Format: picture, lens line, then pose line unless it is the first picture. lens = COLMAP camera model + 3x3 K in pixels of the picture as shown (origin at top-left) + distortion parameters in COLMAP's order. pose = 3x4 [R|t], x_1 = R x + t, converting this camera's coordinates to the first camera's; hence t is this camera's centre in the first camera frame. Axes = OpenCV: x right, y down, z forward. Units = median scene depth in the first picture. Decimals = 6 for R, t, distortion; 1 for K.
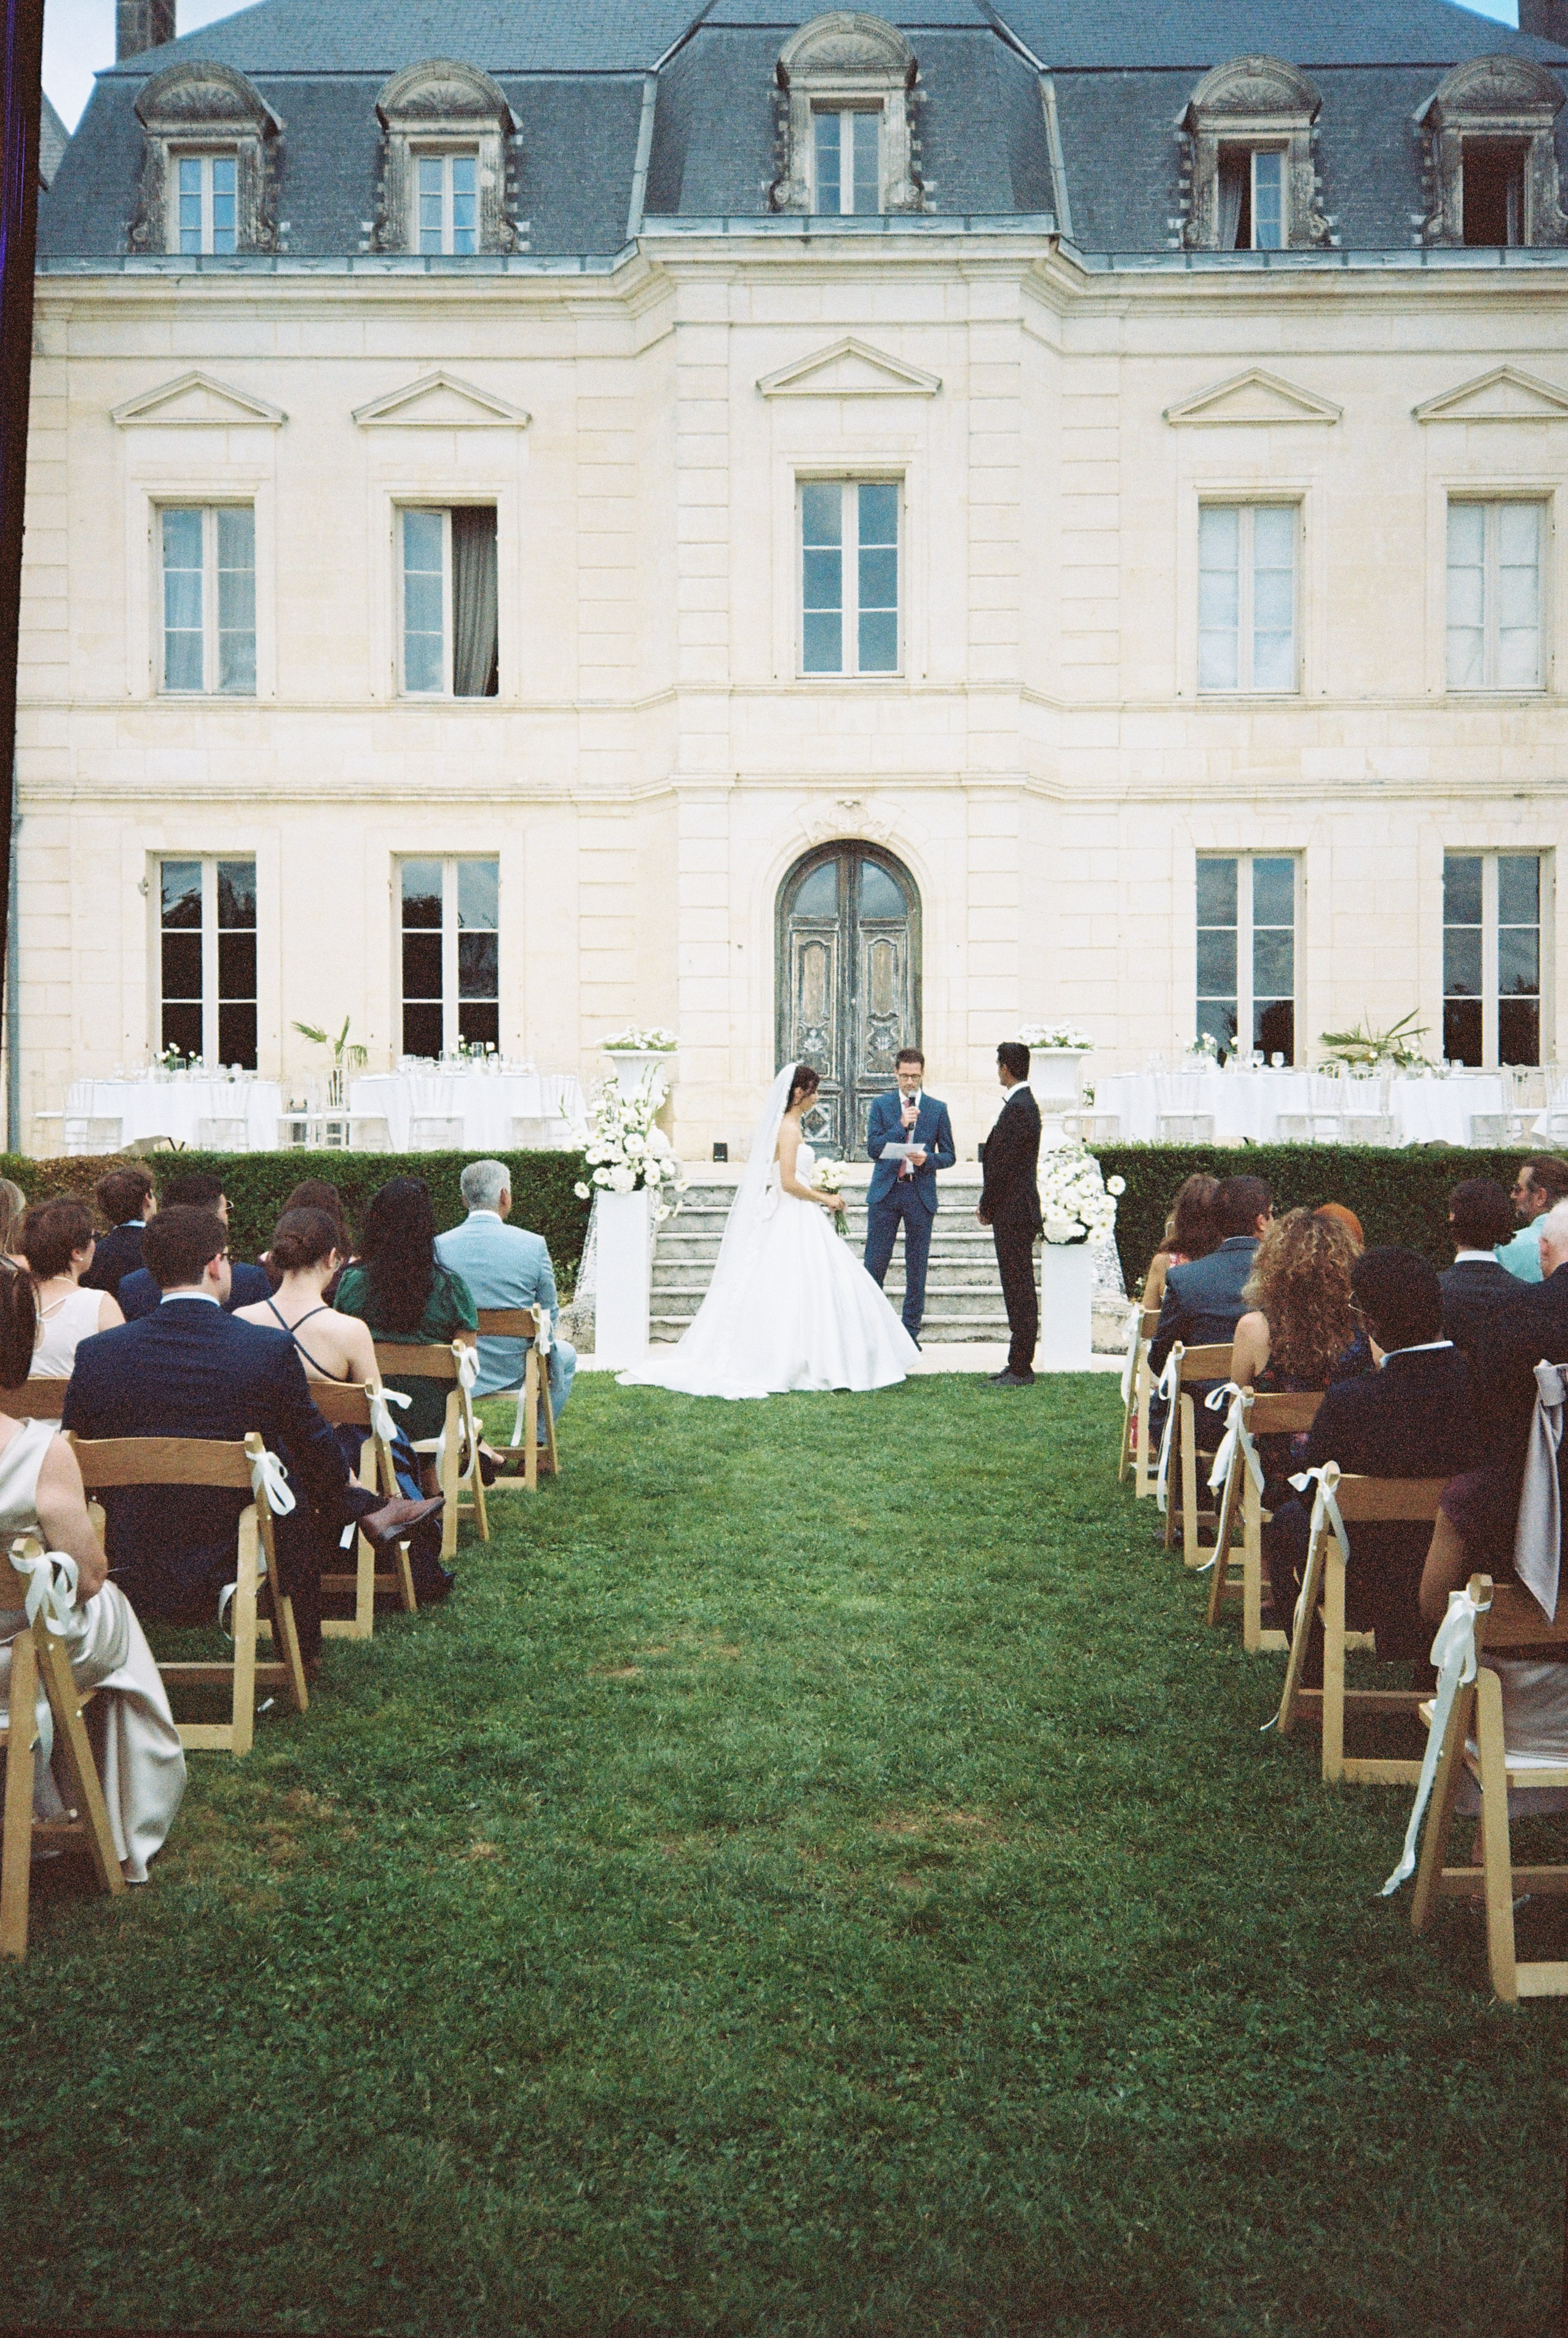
lens RADIAL K [[2308.5, 0, 793.8], [0, 2308.5, 1126.4], [0, 0, 1]] dist [0.116786, -0.236450]
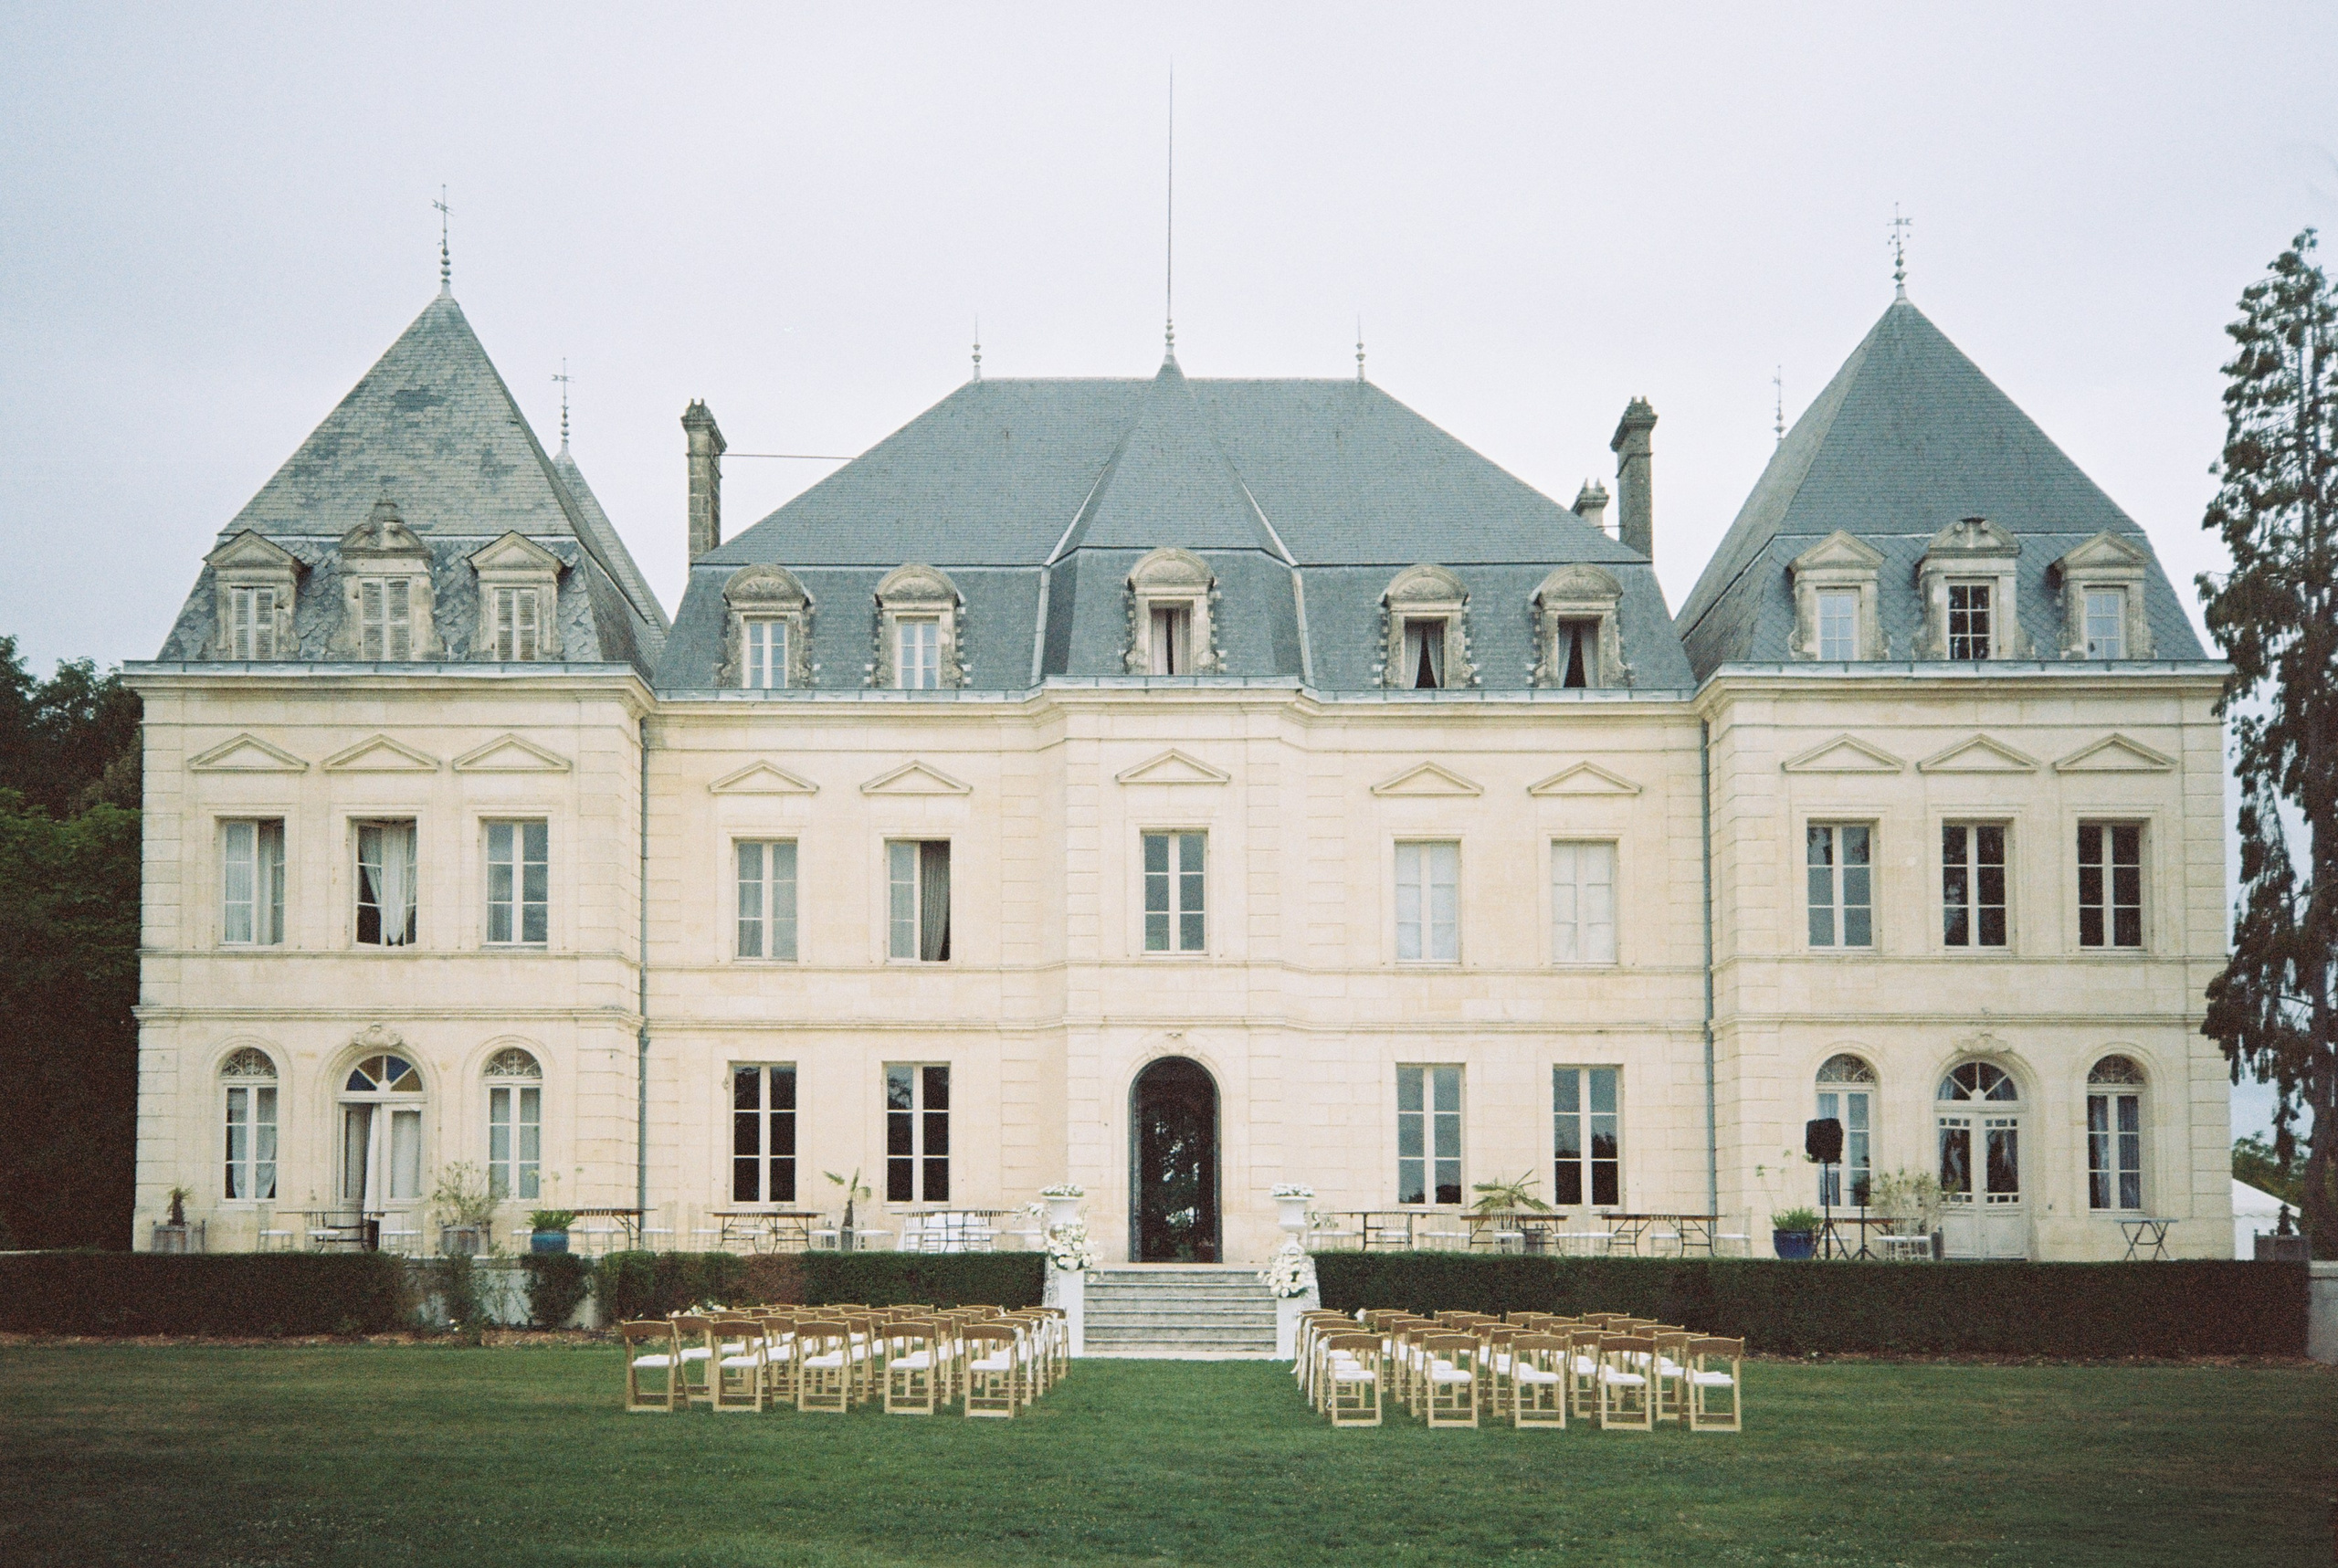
lens RADIAL K [[3670.7, 0, 935.5], [0, 3670.7, 786.5], [0, 0, 1]] dist [0.181662, -0.293315]
pose [[0.999425, -0.002046, -0.033840, -0.053380], [-0.001473, 0.994613, -0.103646, -0.045650], [0.033869, 0.103637, 0.994038, -1.500127]]
